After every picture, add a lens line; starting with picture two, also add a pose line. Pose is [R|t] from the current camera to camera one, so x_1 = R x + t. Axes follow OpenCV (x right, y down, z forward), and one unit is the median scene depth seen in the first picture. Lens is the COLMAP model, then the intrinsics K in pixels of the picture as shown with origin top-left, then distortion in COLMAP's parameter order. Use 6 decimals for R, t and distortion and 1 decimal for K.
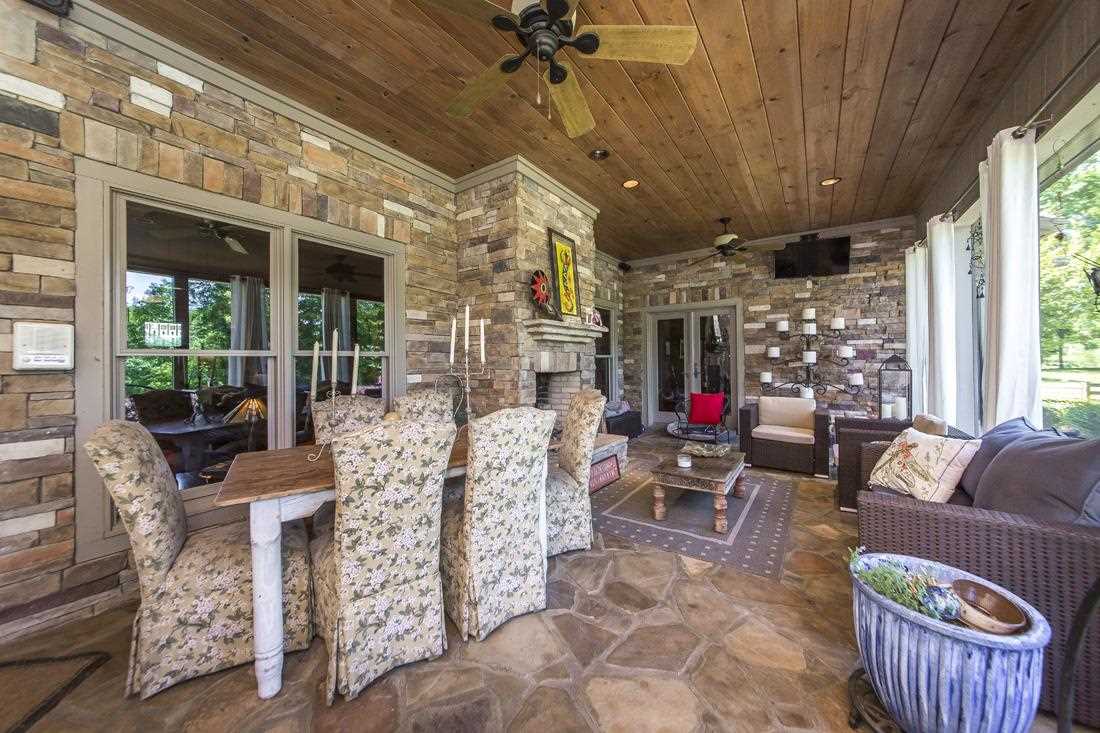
lens RADIAL K [[387.3, 0, 549.5], [0, 387.3, 358.1], [0, 0, 1]] dist [-0.007581, 0.000447]
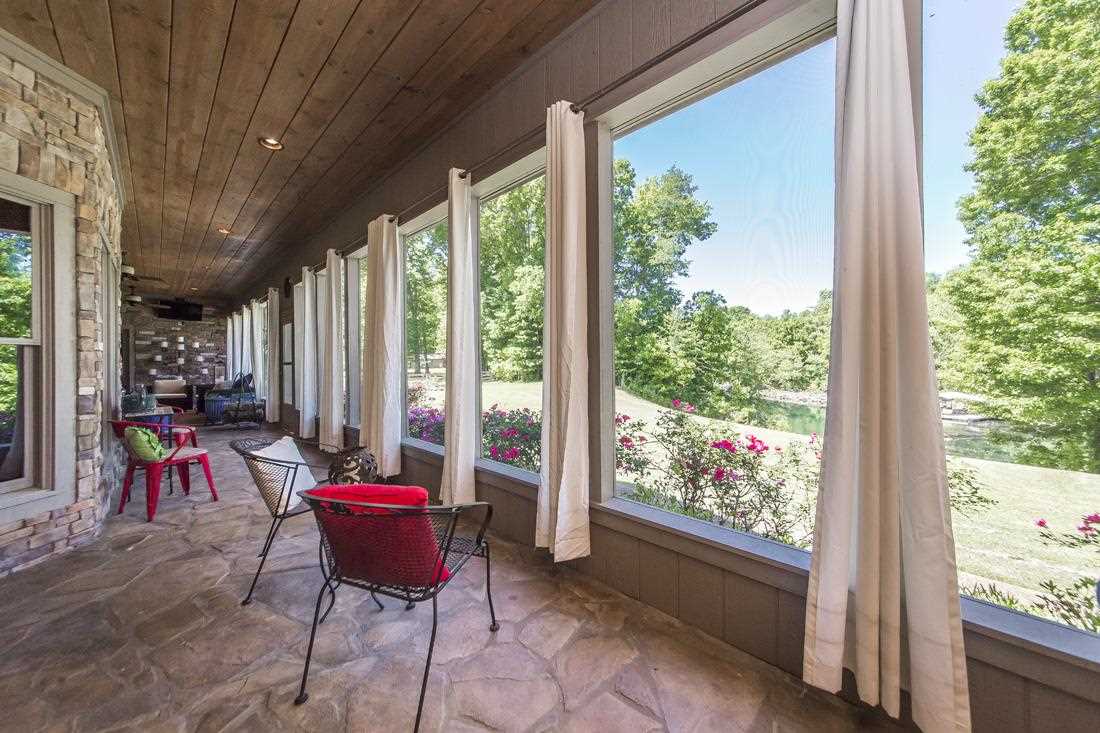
lens RADIAL K [[387.3, 0, 550.2], [0, 387.3, 359.6], [0, 0, 1]] dist [-0.007581, 0.000447]
pose [[0.175517, 0.003541, 0.984470, -0.966349], [-0.001601, 0.999993, -0.003312, -0.006228], [-0.984475, -0.000995, 0.175522, -1.254576]]
